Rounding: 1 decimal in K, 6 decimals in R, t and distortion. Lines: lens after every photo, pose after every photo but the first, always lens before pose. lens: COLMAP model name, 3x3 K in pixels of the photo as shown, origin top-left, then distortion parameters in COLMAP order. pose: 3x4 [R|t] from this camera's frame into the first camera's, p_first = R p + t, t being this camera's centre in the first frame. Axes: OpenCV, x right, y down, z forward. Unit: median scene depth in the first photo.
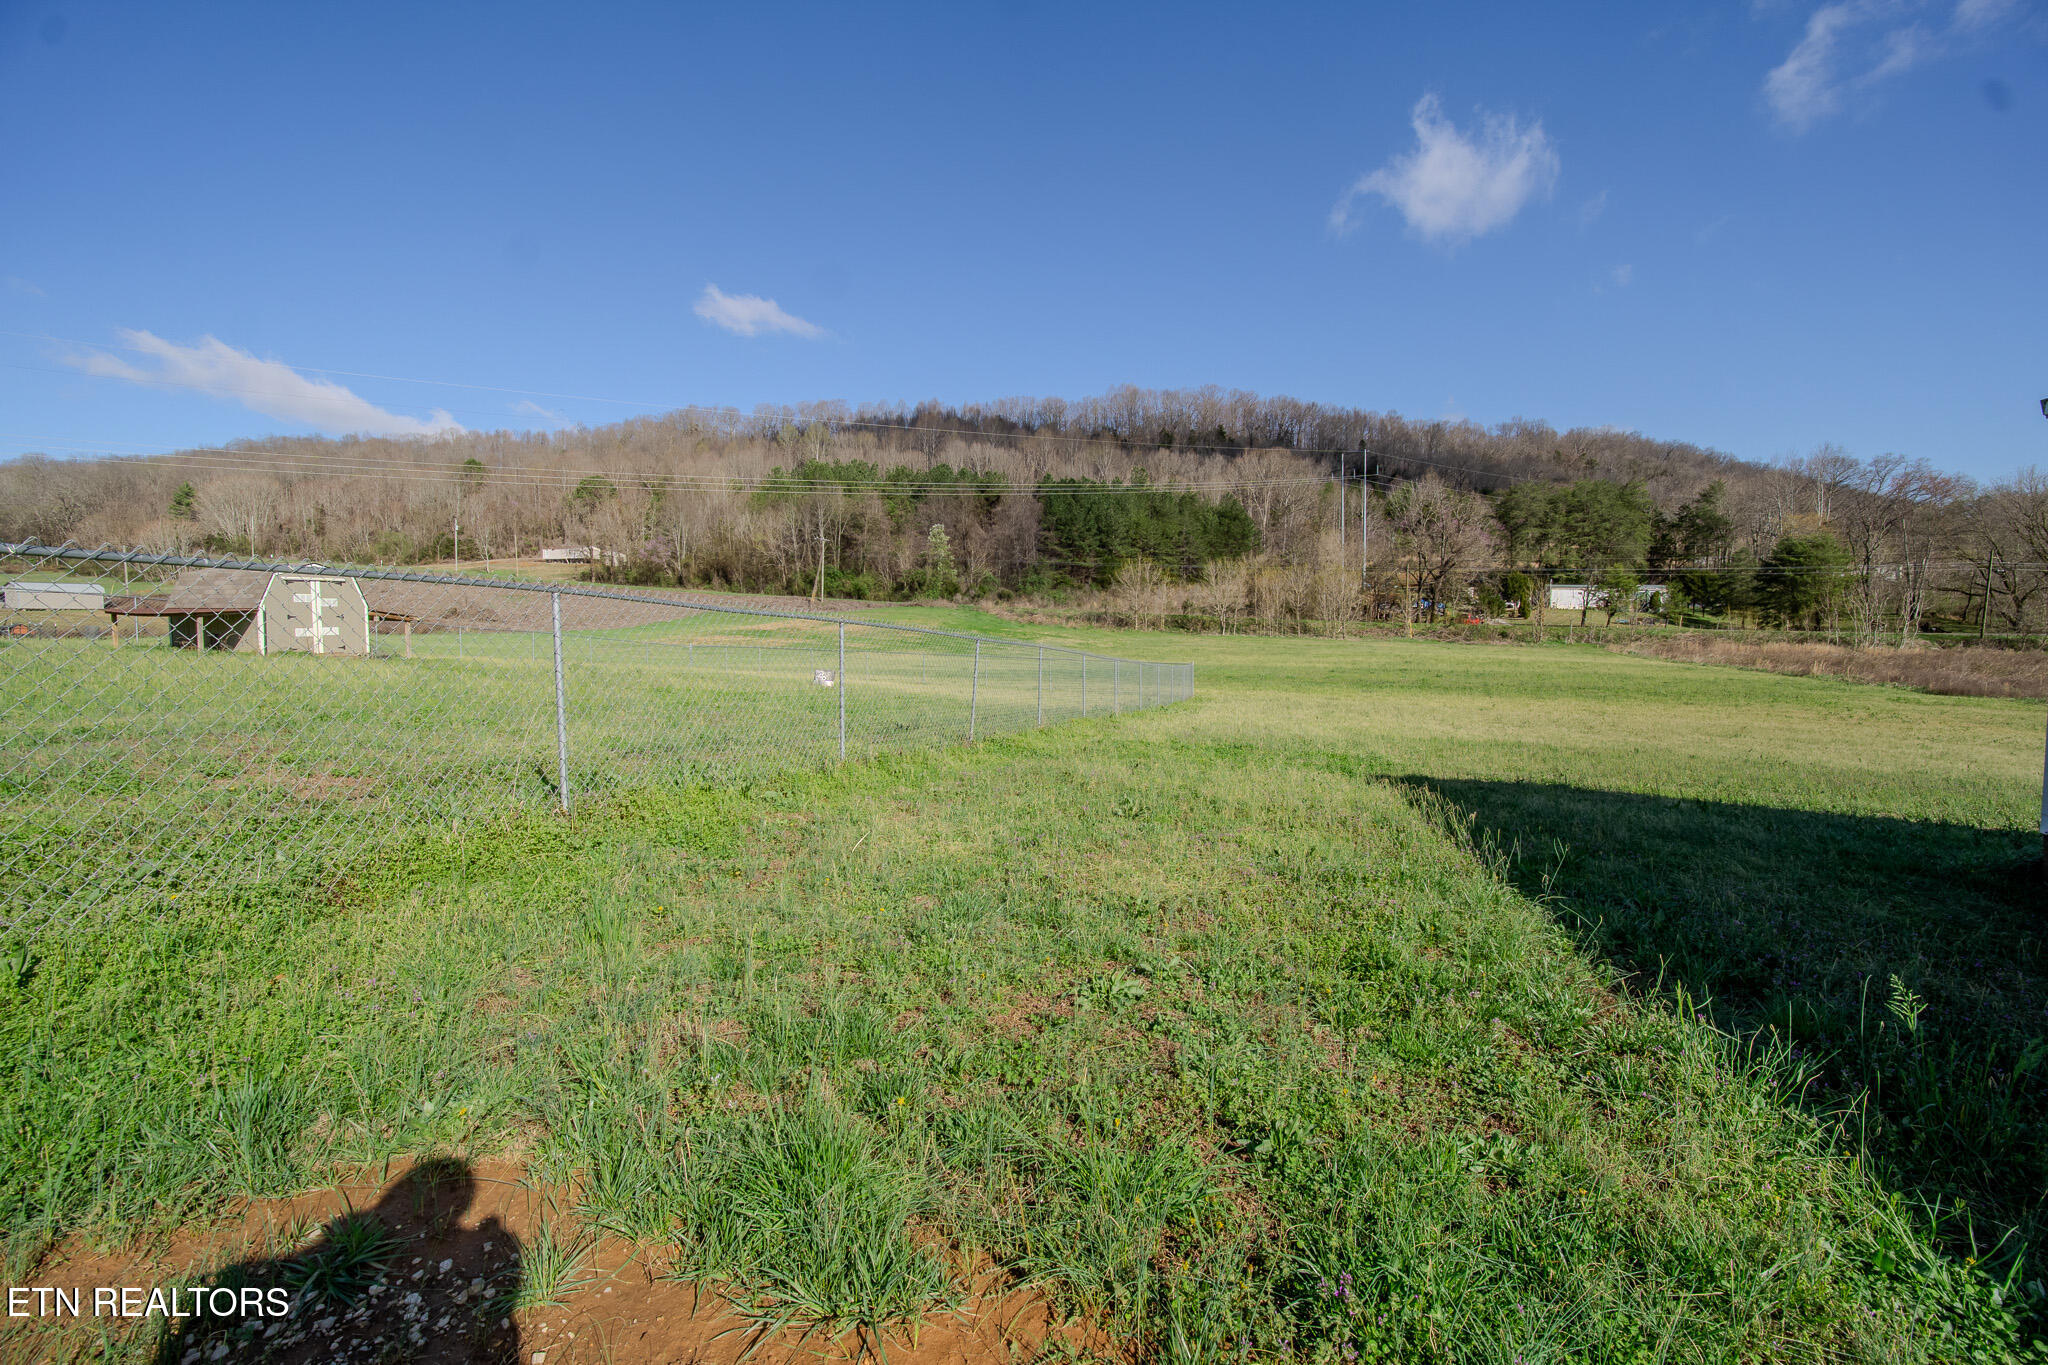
lens RADIAL K [[819.7, 0, 1023.6], [0, 819.7, 665.8], [0, 0, 1]] dist [-0.020193, 0.004973]
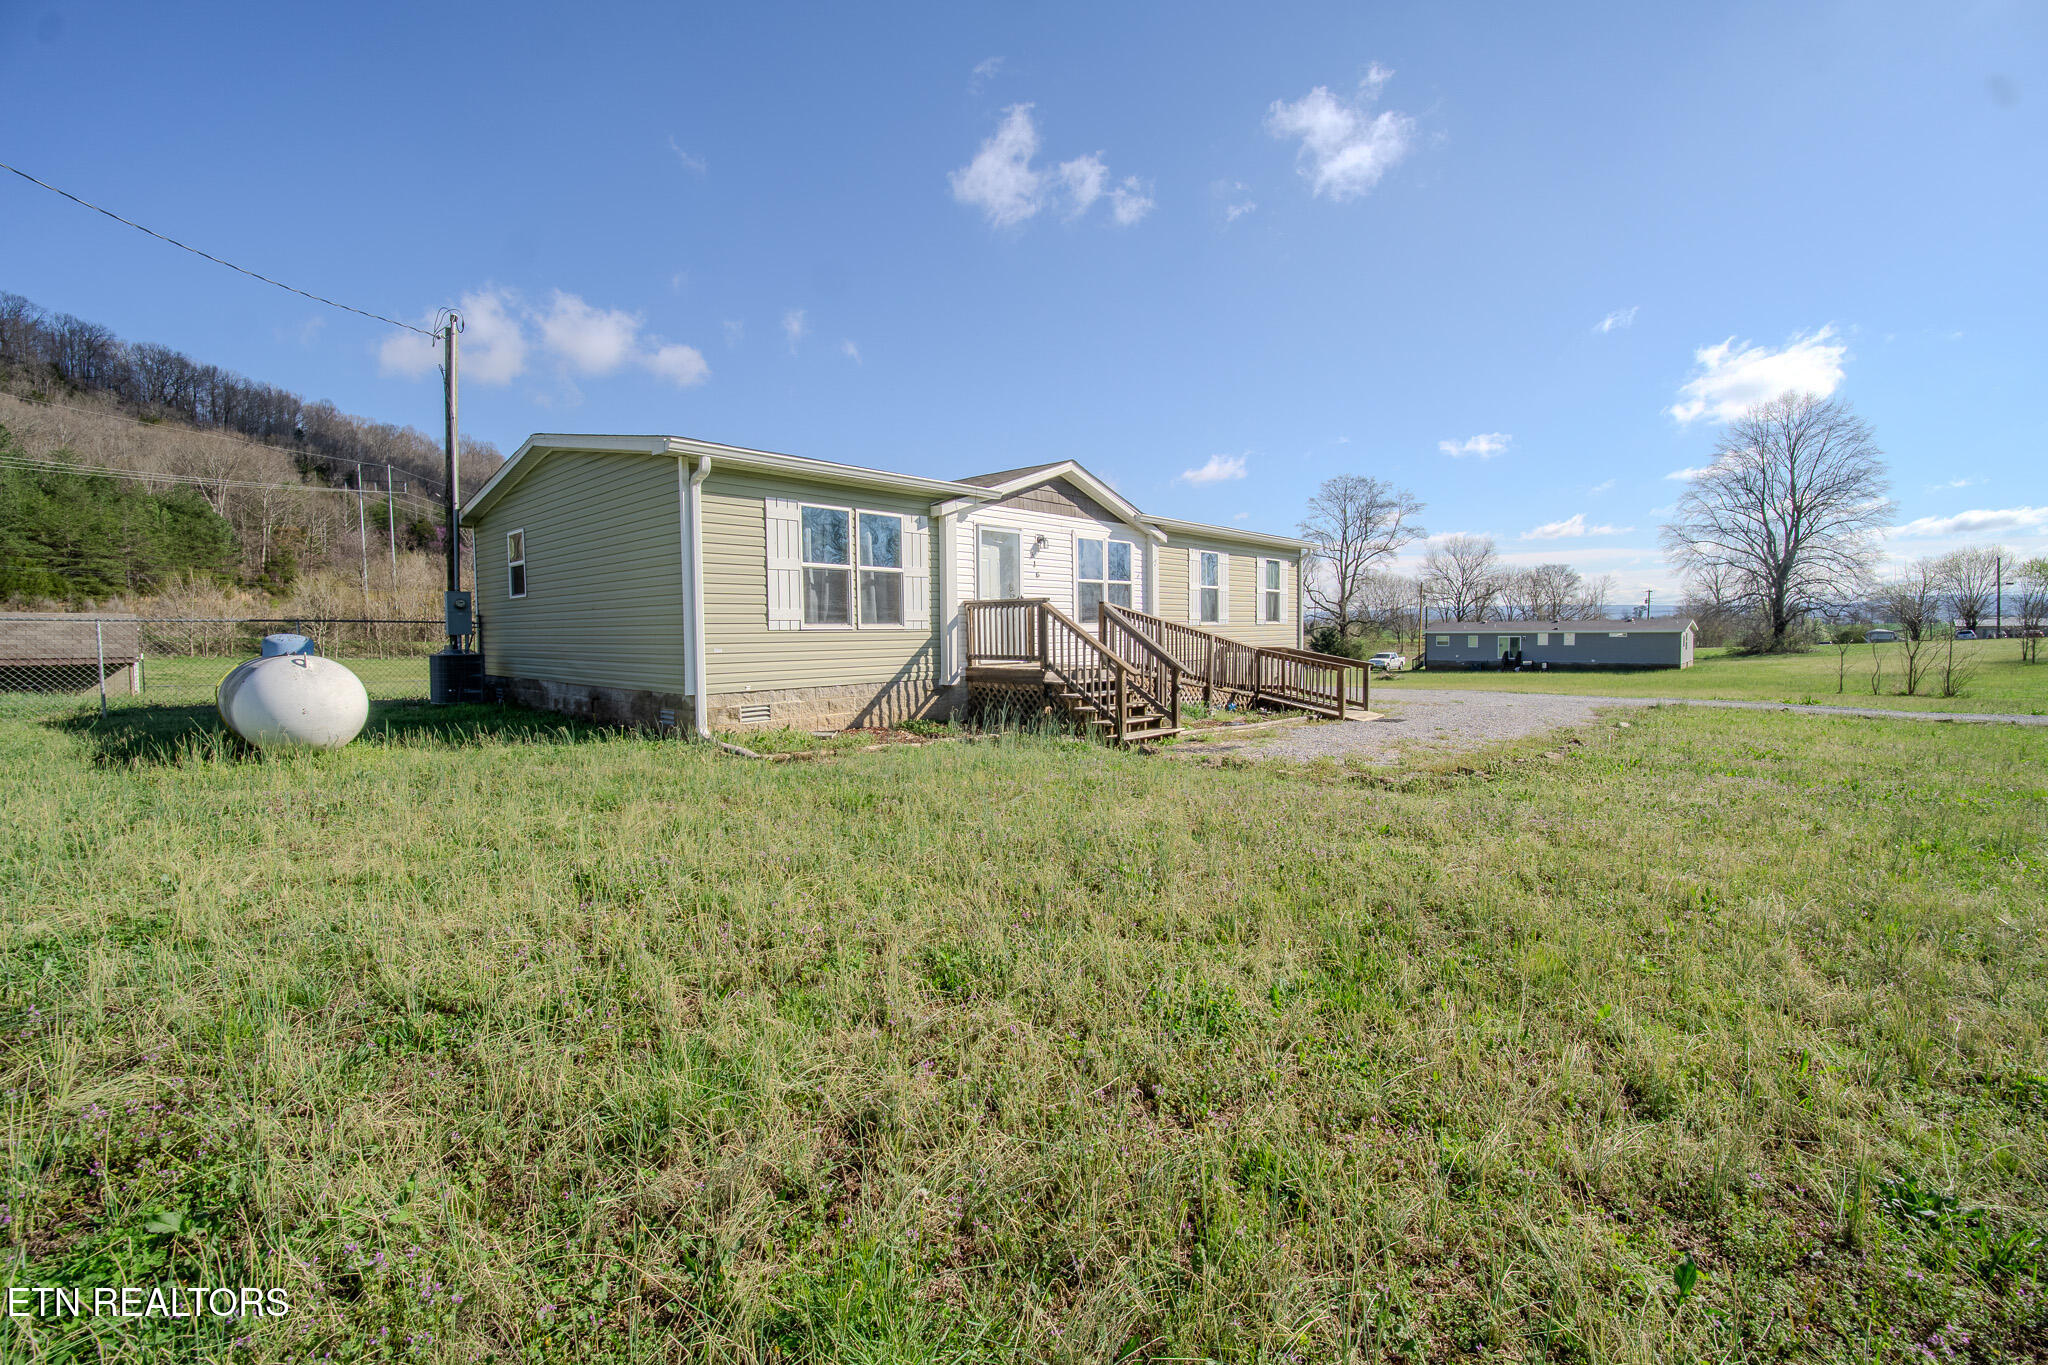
lens RADIAL K [[819.7, 0, 1023.1], [0, 819.7, 667.8], [0, 0, 1]] dist [-0.020193, 0.004973]
pose [[0.394612, -0.042475, 0.917865, -0.171239], [0.056646, 0.998156, 0.021837, -0.001488], [-0.917100, 0.043376, 0.396290, -0.063605]]
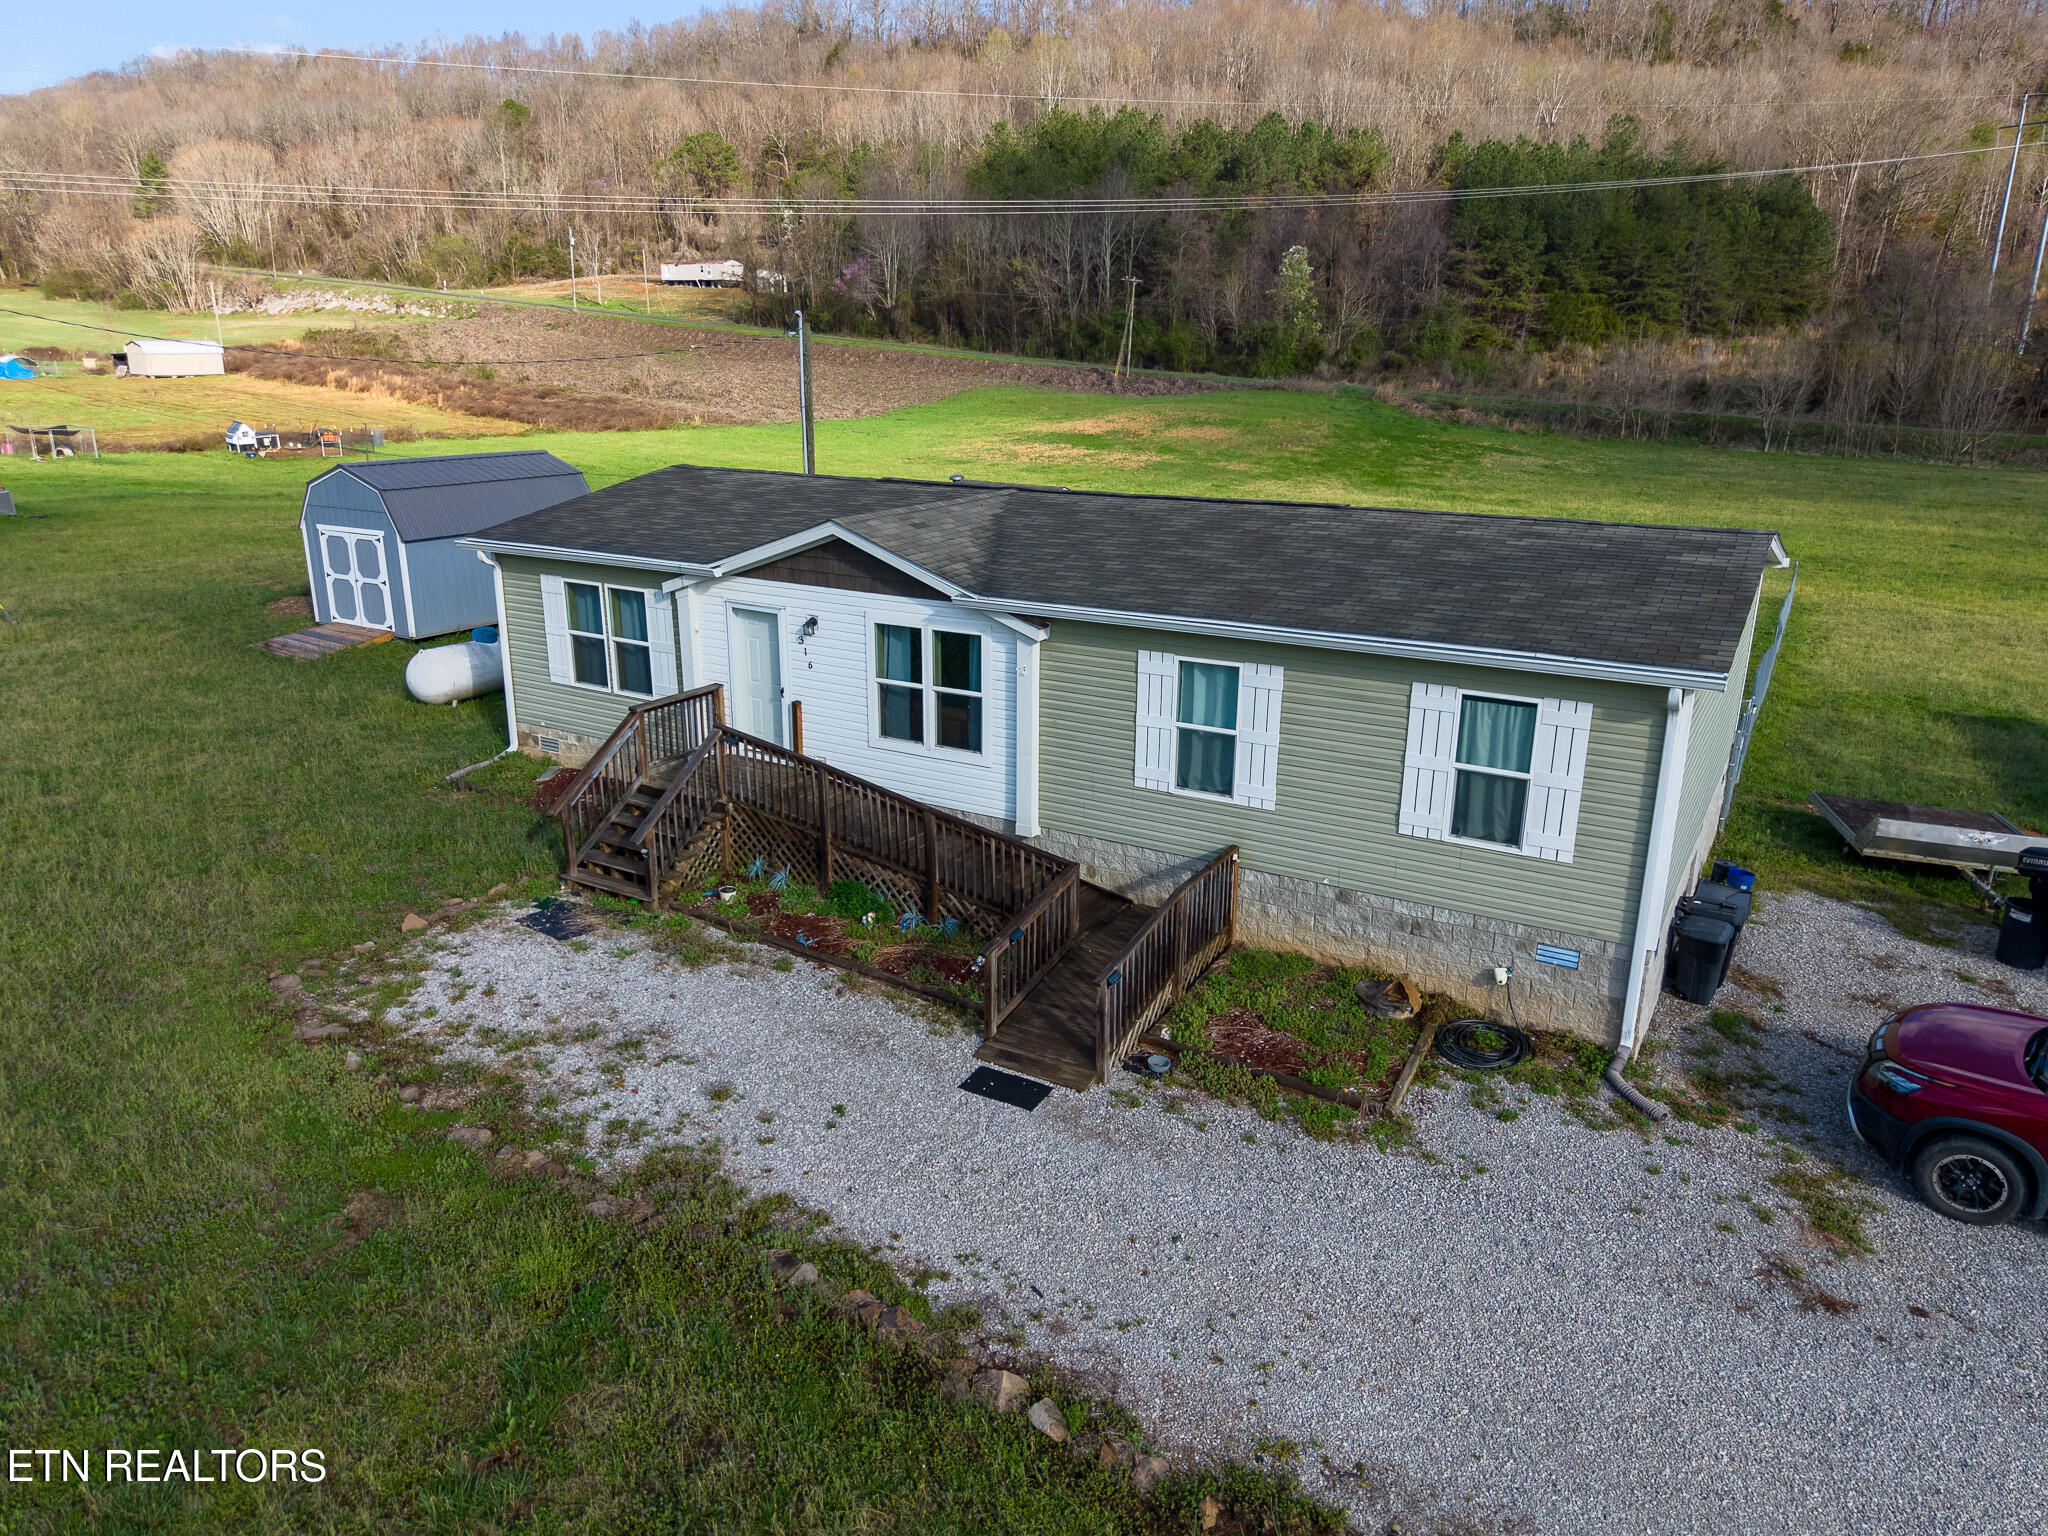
lens RADIAL K [[1366.7, 0, 1021.8], [0, 1366.7, 765.7], [0, 0, 1]] dist [0.019698, -0.017915]
pose [[0.978790, 0.070891, -0.192210, -0.063376], [-0.022818, 0.970107, 0.241602, -0.026200], [0.203592, -0.232092, 0.951149, -0.129995]]
